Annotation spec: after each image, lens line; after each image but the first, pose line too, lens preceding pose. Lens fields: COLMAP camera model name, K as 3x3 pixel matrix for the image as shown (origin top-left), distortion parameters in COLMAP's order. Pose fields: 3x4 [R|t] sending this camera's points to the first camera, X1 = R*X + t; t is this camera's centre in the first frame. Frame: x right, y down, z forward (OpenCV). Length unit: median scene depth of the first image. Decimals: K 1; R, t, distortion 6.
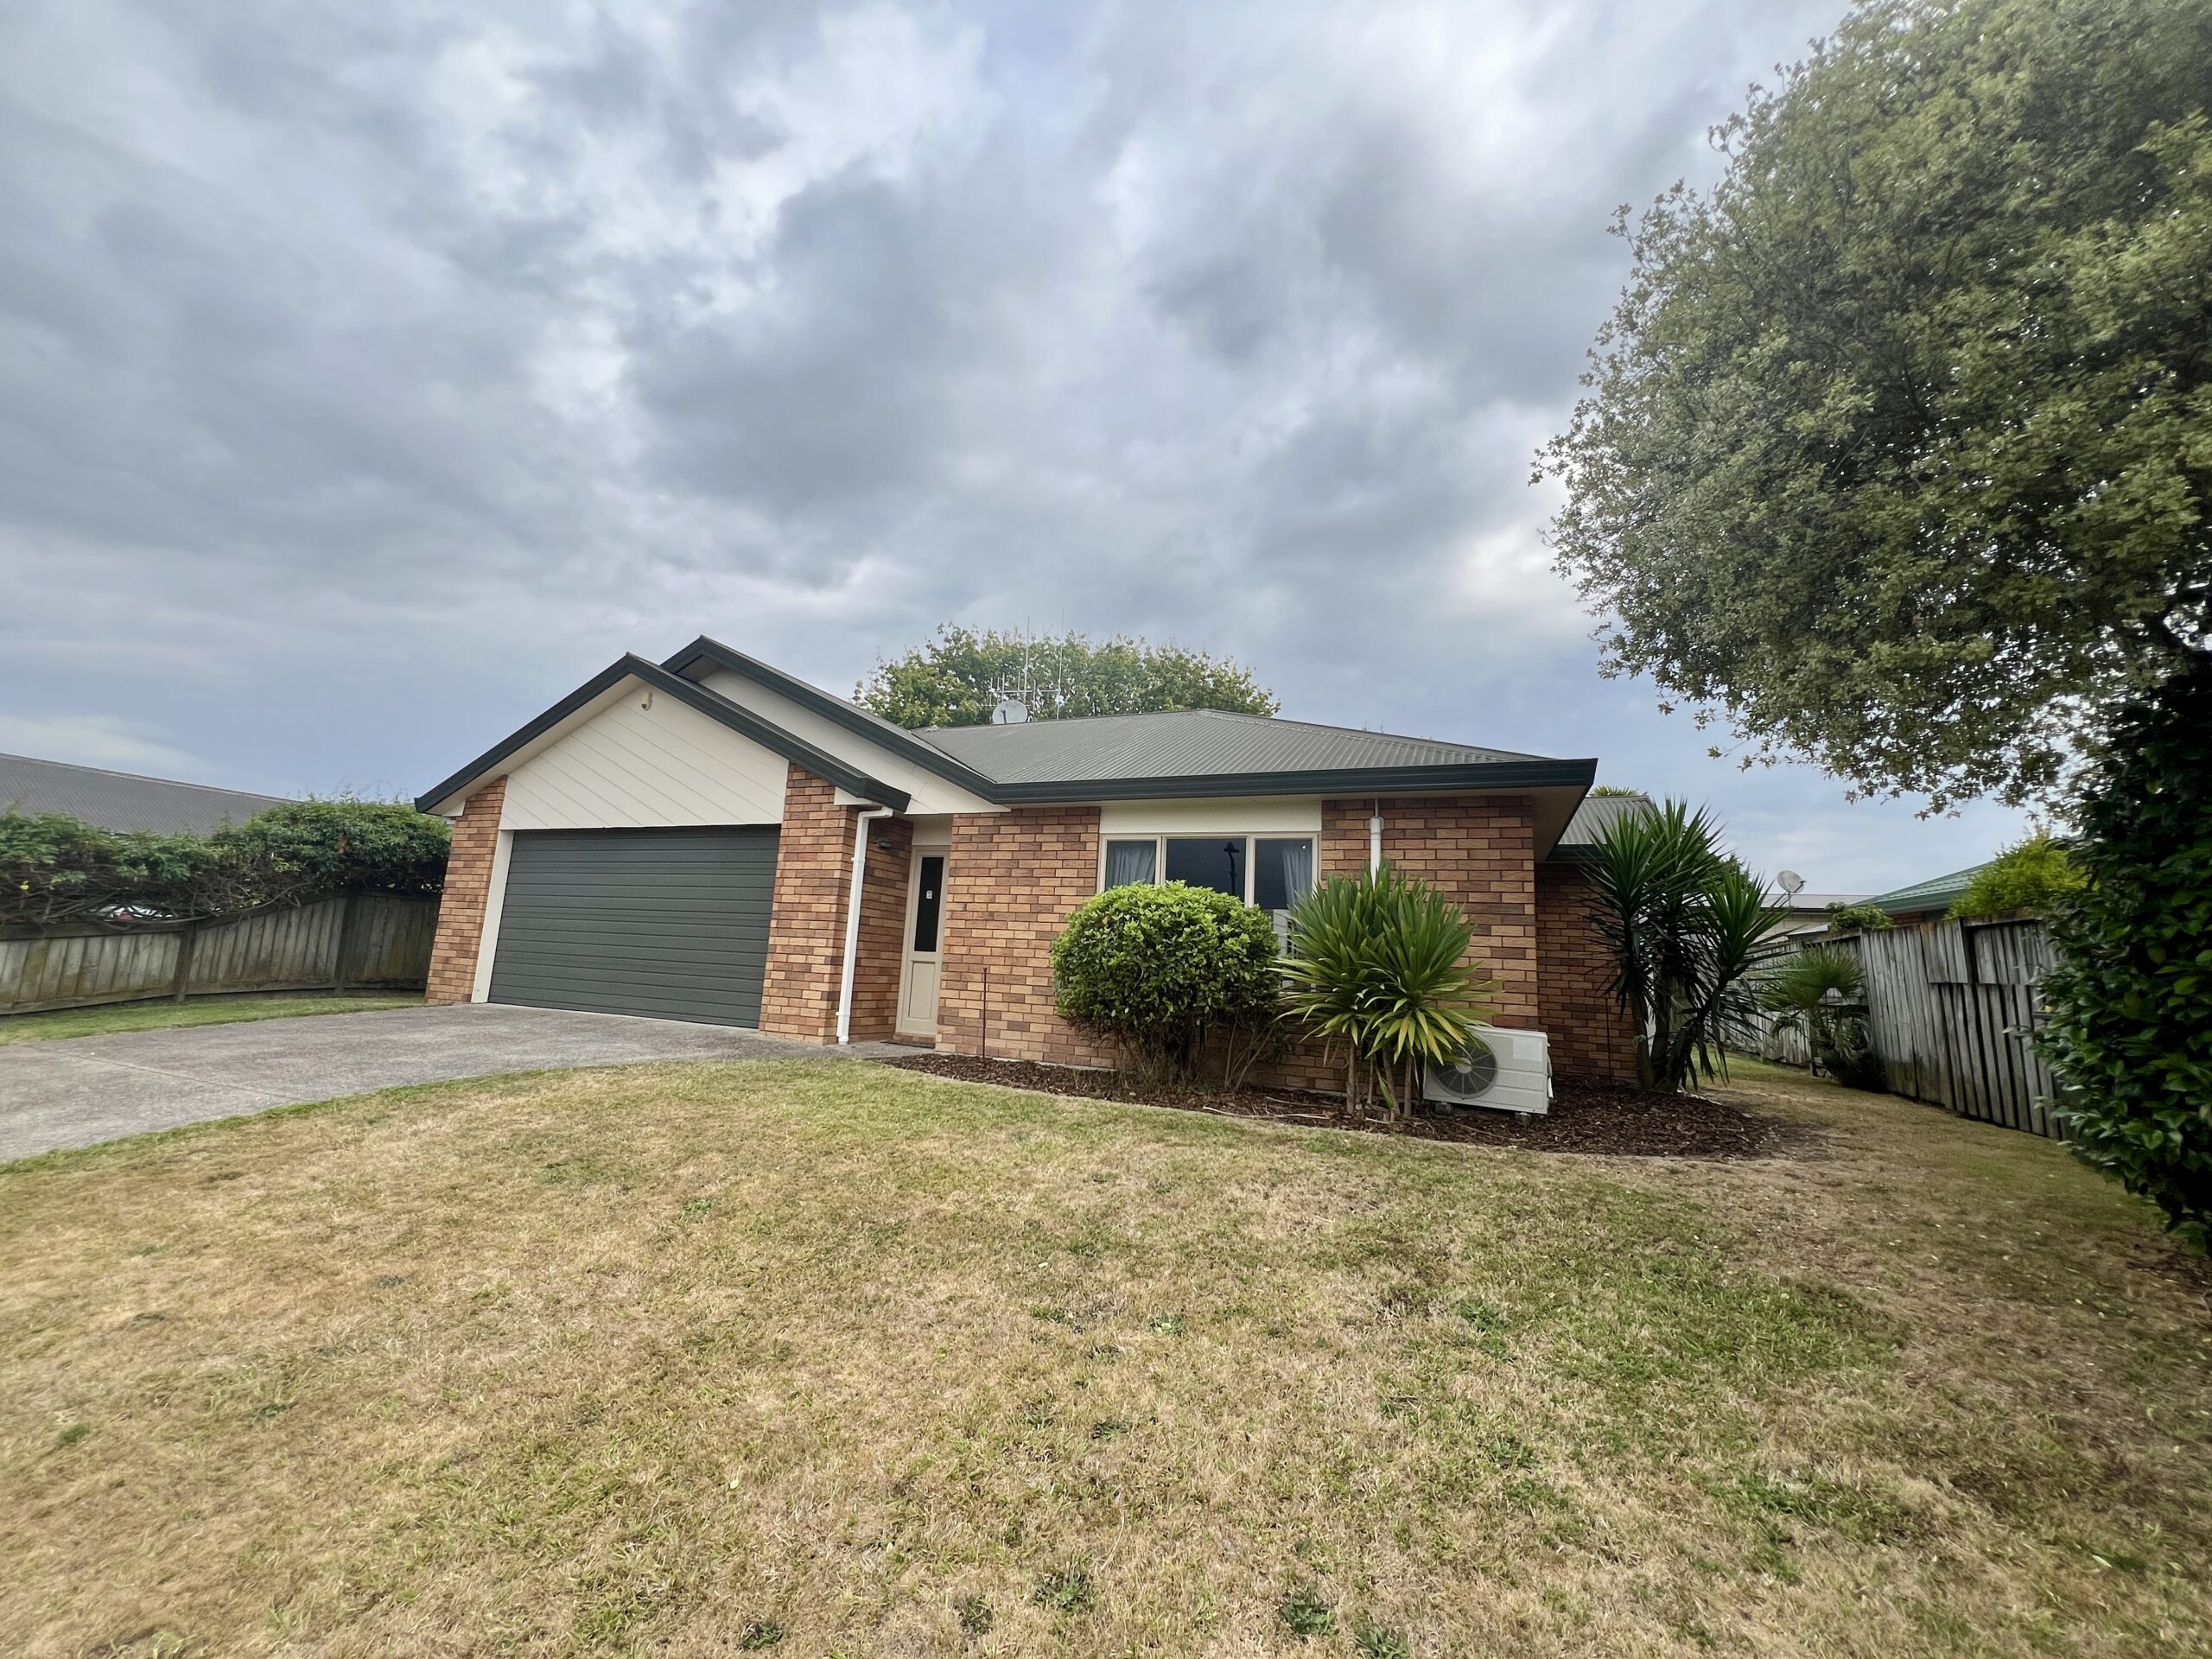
lens RADIAL K [[881.2, 0, 1098.7], [0, 881.2, 822.1], [0, 0, 1]] dist [0.000829, -0.000551]
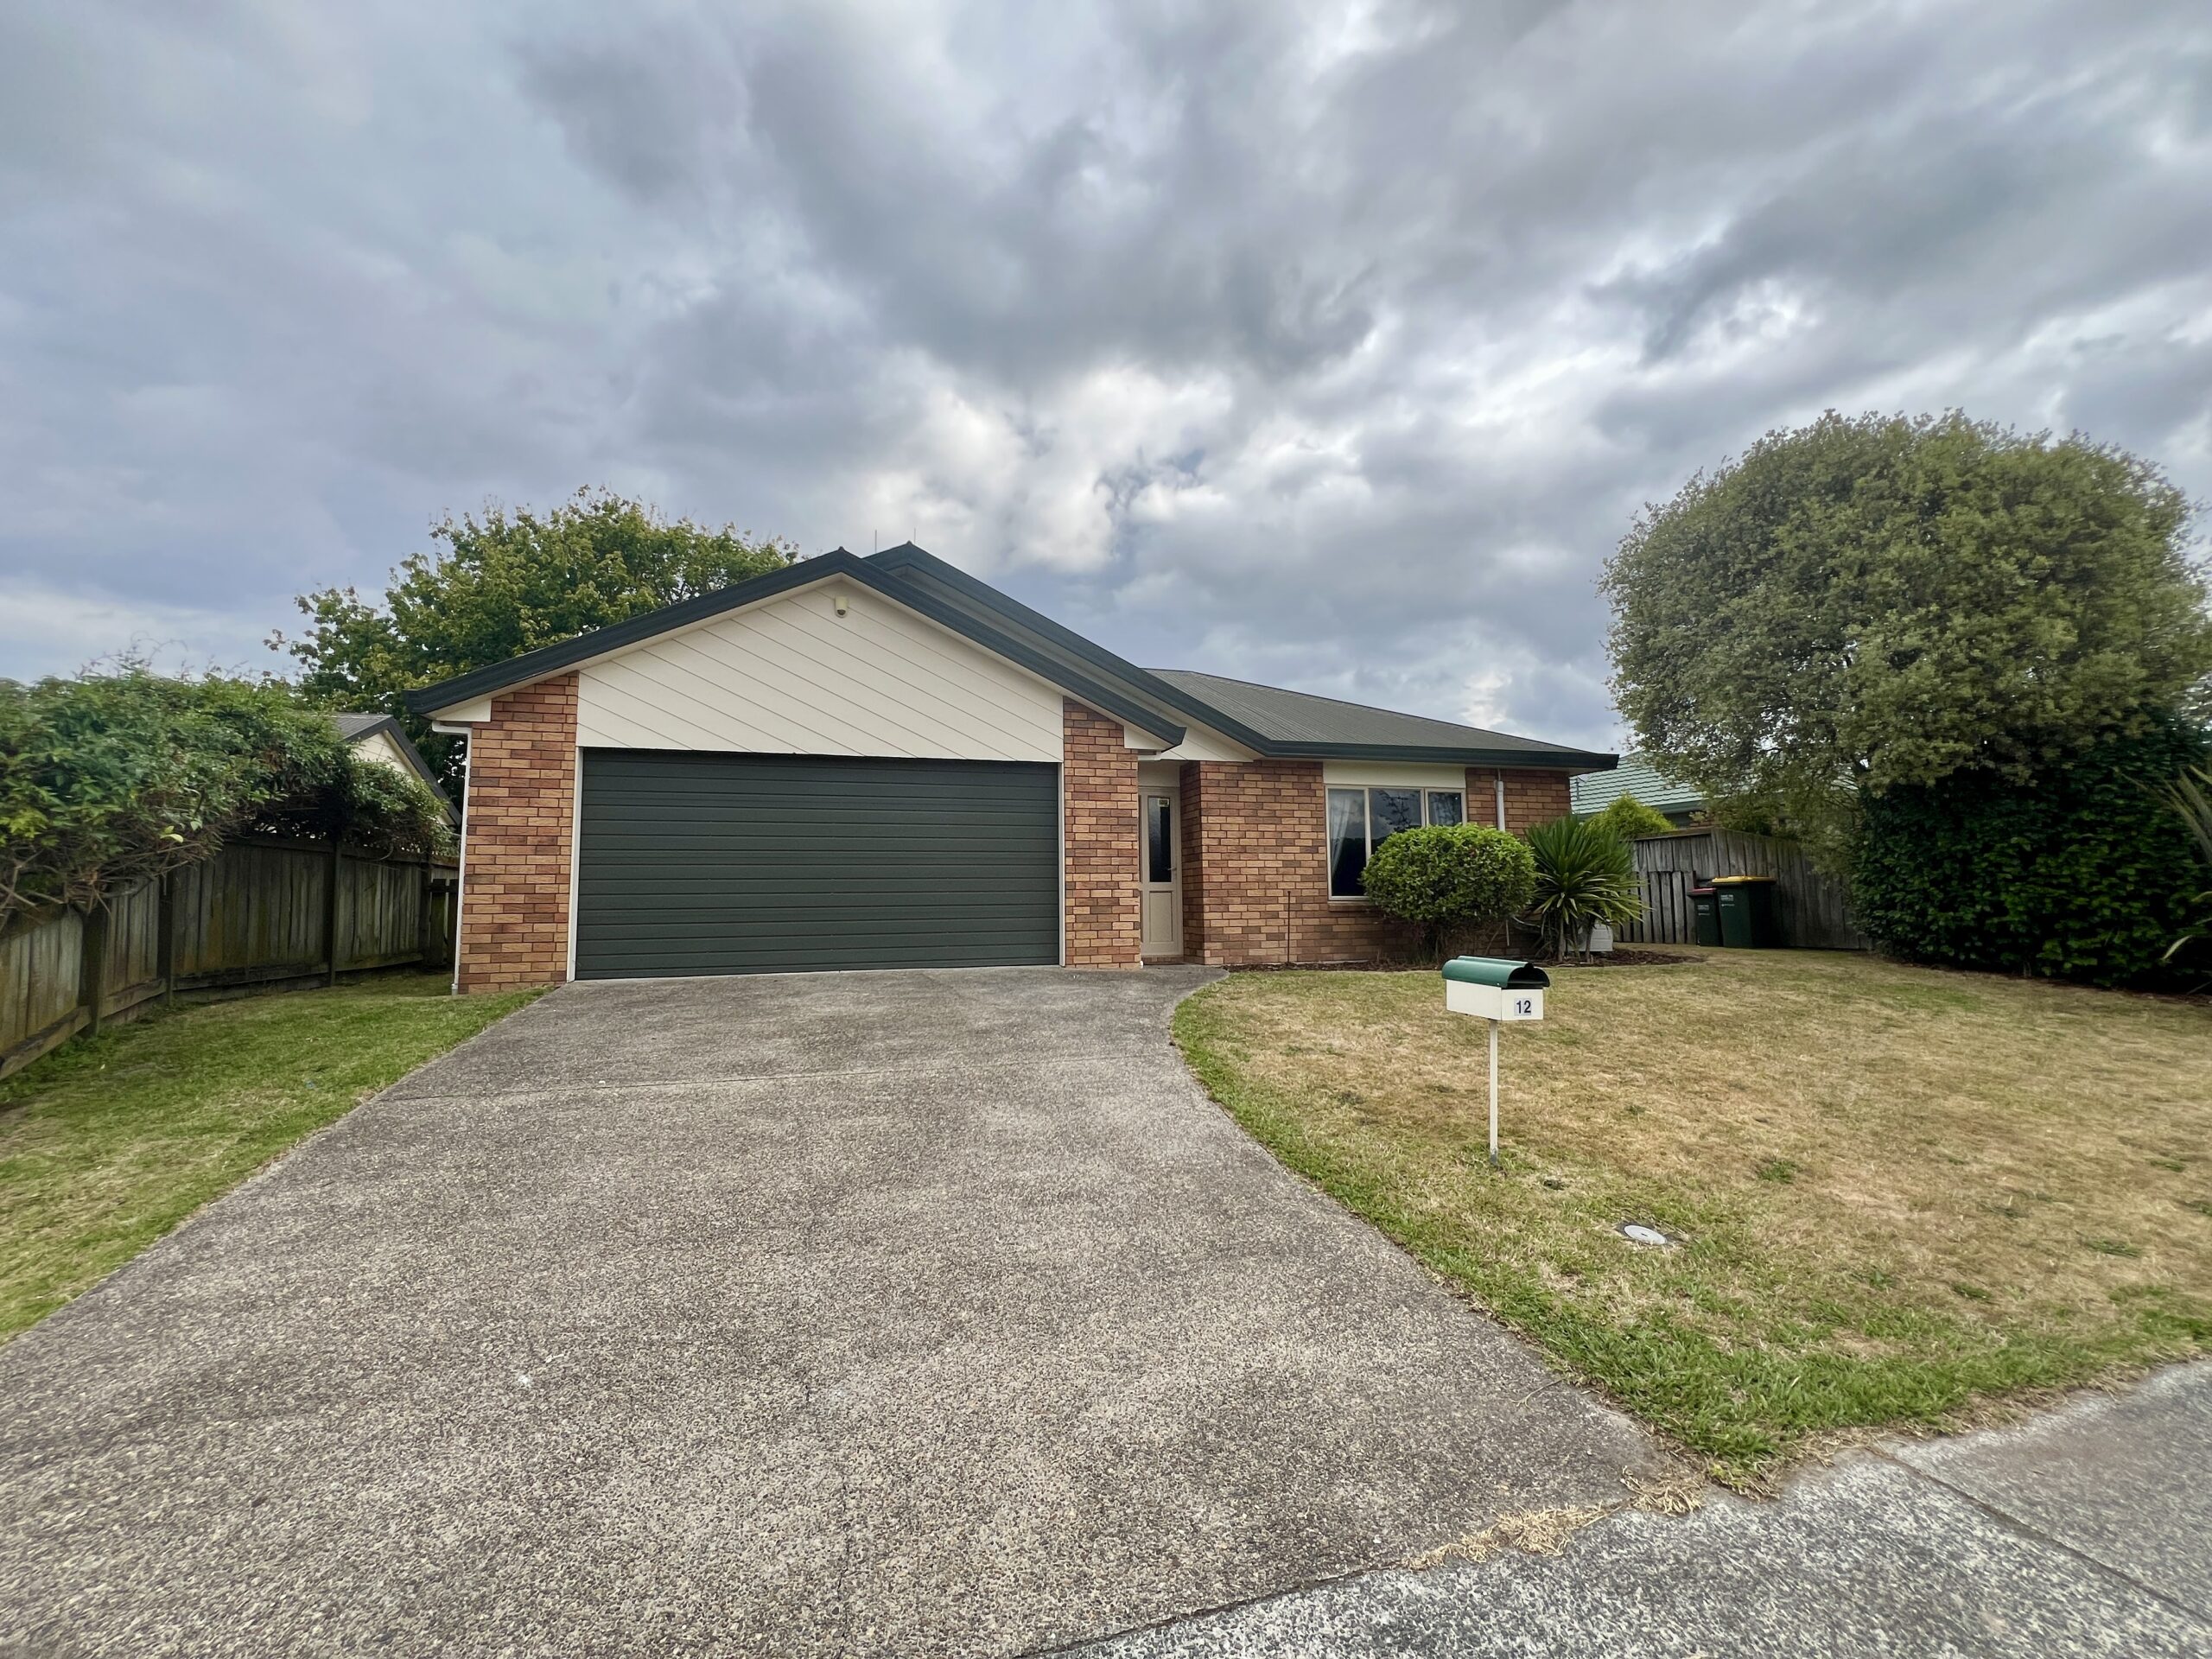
lens RADIAL K [[881.2, 0, 1088.4], [0, 881.2, 822.9], [0, 0, 1]] dist [0.000829, -0.000551]
pose [[0.772594, -0.004224, 0.634887, -1.014399], [-0.053414, 0.996000, 0.071627, -0.003337], [-0.632650, -0.089251, 0.769278, 0.208429]]
